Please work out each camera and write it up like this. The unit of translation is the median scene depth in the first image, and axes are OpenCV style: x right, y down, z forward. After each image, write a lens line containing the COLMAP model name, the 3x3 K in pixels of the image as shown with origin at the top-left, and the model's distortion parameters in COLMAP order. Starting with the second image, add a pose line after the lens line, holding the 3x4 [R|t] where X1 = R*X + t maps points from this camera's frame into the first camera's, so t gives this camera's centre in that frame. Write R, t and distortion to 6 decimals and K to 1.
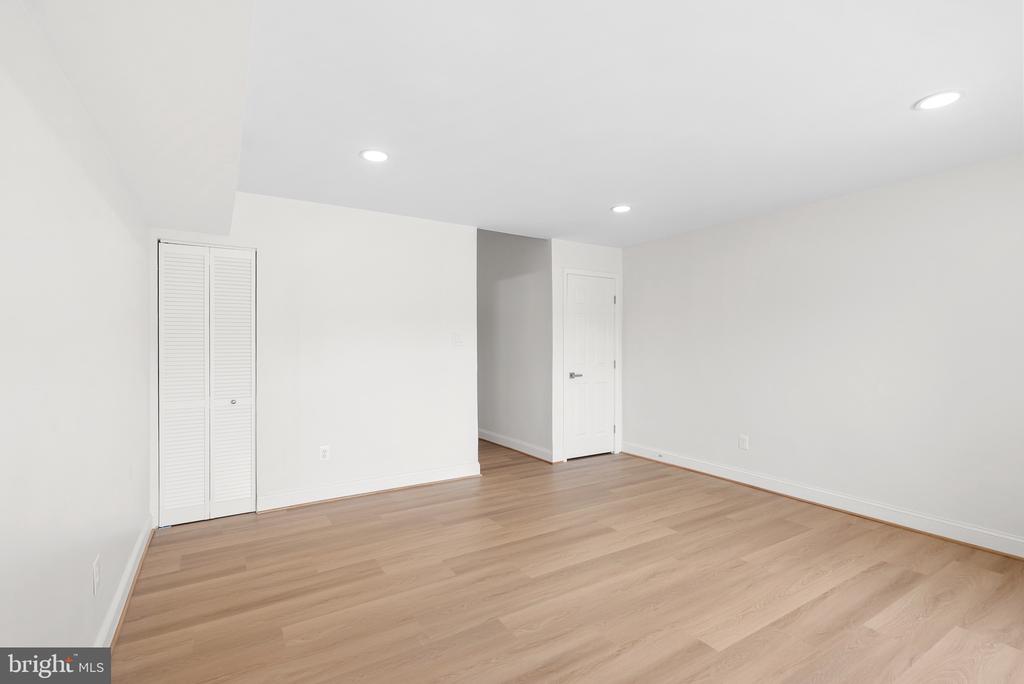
lens RADIAL K [[471.2, 0, 515.6], [0, 471.2, 339.0], [0, 0, 1]] dist [-0.009389, 0.005740]
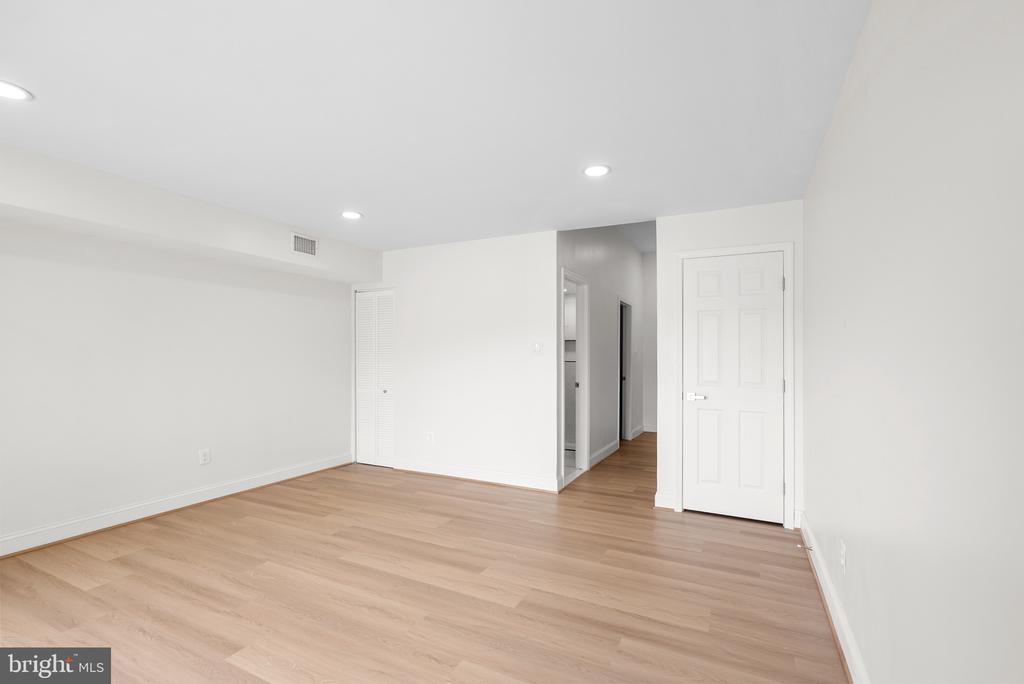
lens RADIAL K [[471.2, 0, 504.4], [0, 471.2, 347.7], [0, 0, 1]] dist [-0.009389, 0.005740]
pose [[0.511195, -0.008031, -0.859427, 1.000465], [0.004886, 0.999967, -0.006438, 0.006228], [0.859451, -0.000908, 0.511218, 0.625068]]
